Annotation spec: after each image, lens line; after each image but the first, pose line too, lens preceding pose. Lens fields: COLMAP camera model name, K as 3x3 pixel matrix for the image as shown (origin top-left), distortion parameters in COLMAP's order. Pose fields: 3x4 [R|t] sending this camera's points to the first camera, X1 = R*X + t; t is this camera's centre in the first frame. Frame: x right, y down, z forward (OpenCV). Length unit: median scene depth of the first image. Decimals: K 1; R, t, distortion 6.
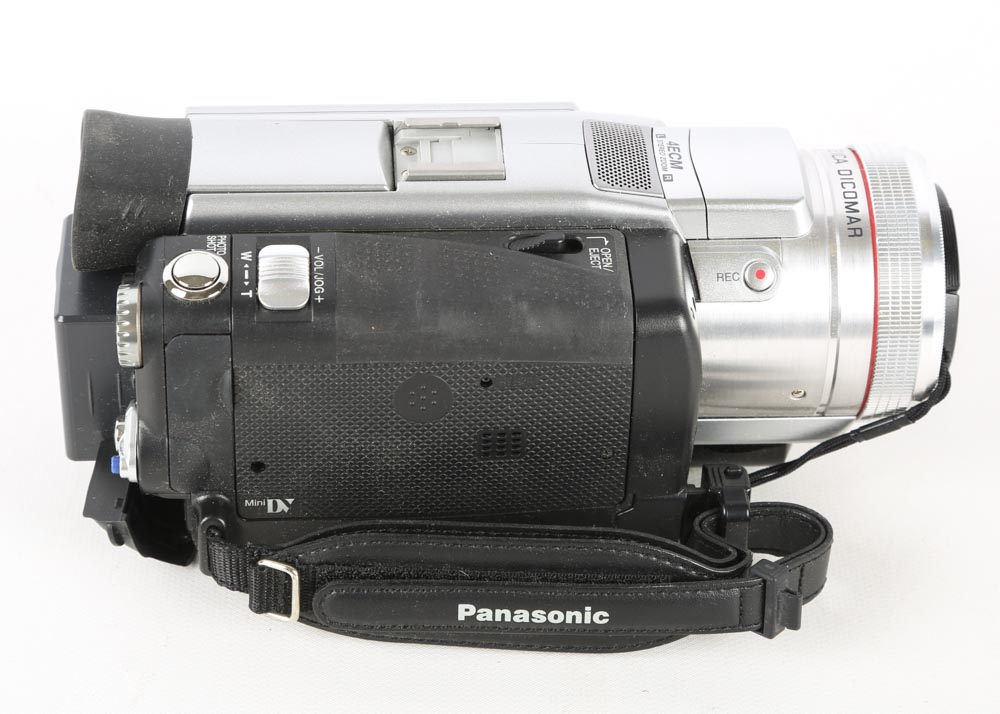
lens RADIAL K [[3085.8, 0, 502.2], [0, 3085.8, 233.7], [0, 0, 1]] dist [0.242509, 0.000000]
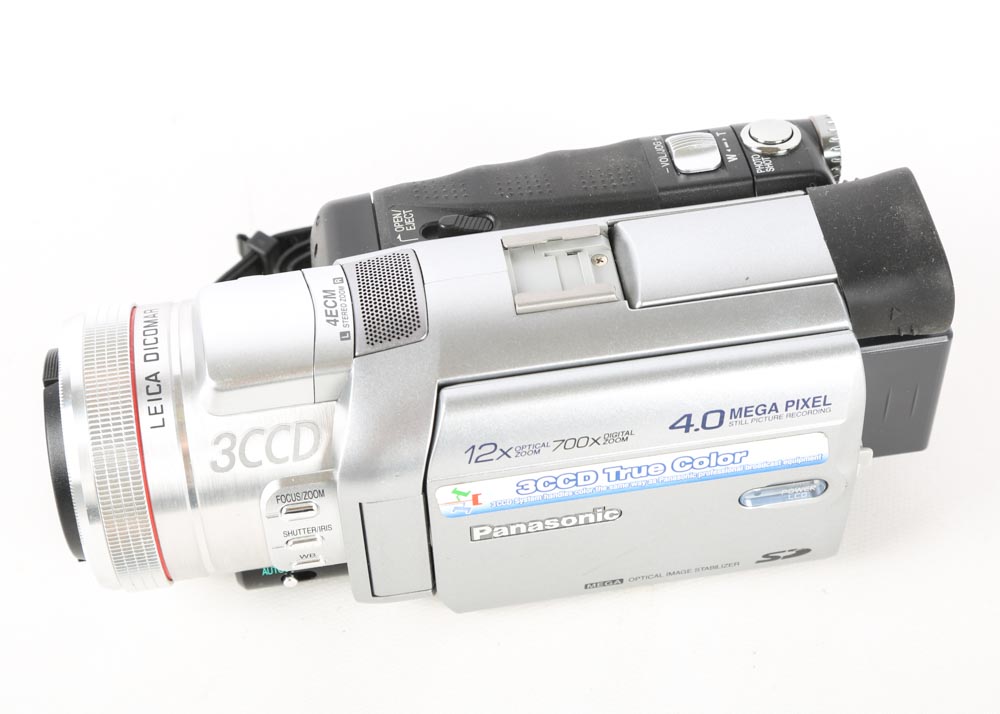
lens RADIAL K [[2135.4, 0, 560.3], [0, 2135.4, 379.4], [0, 0, 1]] dist [0.197391, 0.000000]
pose [[-0.994590, 0.067630, -0.078846, 0.039672], [-0.076257, 0.040059, 0.996283, -0.710983], [0.070538, 0.996906, -0.034685, 1.073909]]
